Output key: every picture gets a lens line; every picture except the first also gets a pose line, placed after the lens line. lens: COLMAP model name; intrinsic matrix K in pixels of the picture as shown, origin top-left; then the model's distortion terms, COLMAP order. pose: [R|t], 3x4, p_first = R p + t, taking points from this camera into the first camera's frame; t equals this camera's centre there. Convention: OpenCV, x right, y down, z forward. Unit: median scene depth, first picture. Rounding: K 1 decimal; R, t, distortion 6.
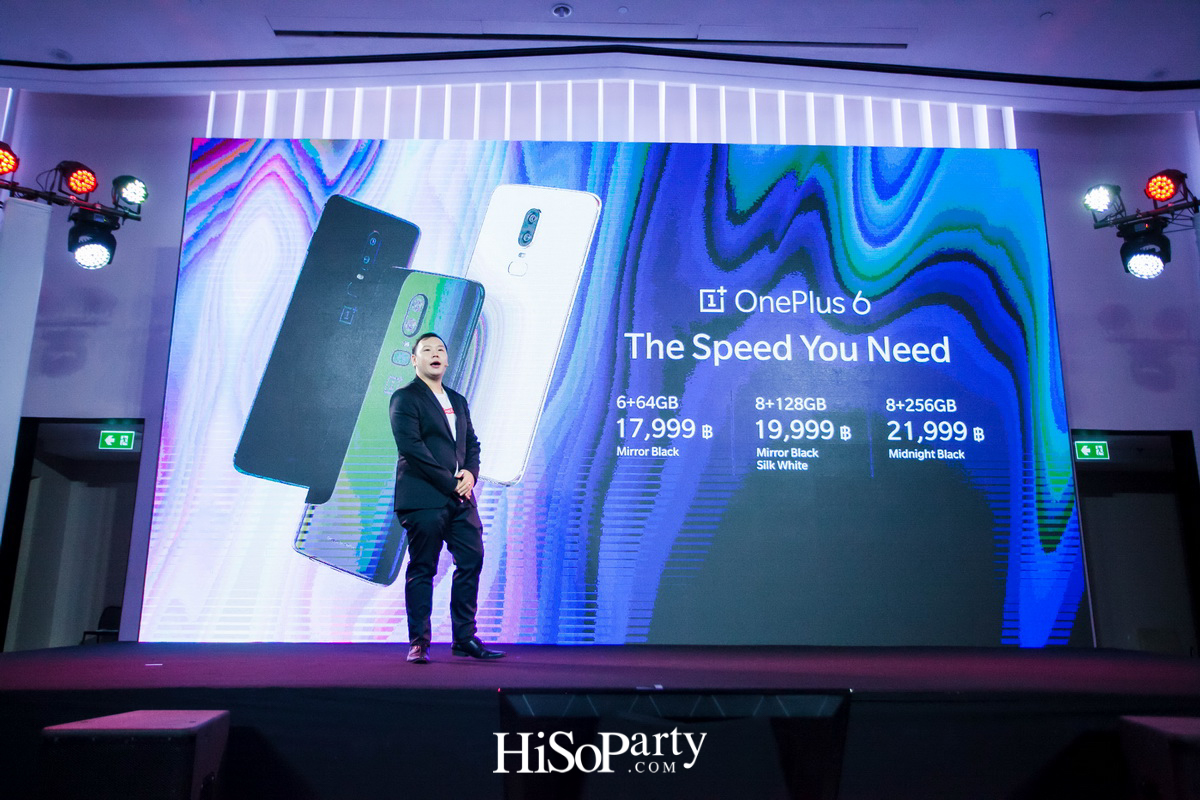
lens RADIAL K [[923.1, 0, 594.5], [0, 923.1, 392.0], [0, 0, 1]] dist [0.013776, 0.008873]
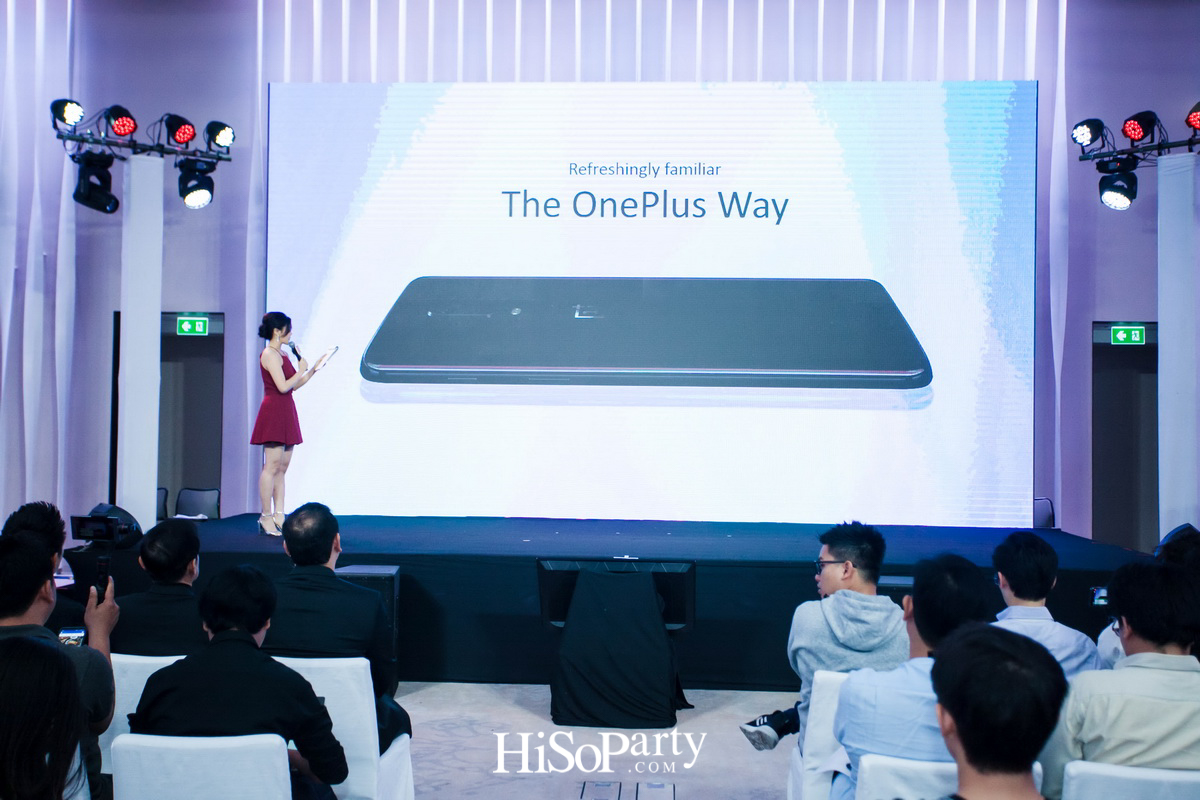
lens RADIAL K [[1401.8, 0, 595.0], [0, 1401.8, 396.8], [0, 0, 1]] dist [0.154908, 0.000000]
pose [[0.997116, 0.005865, -0.075666, 0.101439], [0.009793, 0.978731, 0.204914, -0.264872], [0.075259, -0.205064, 0.975851, -0.779587]]
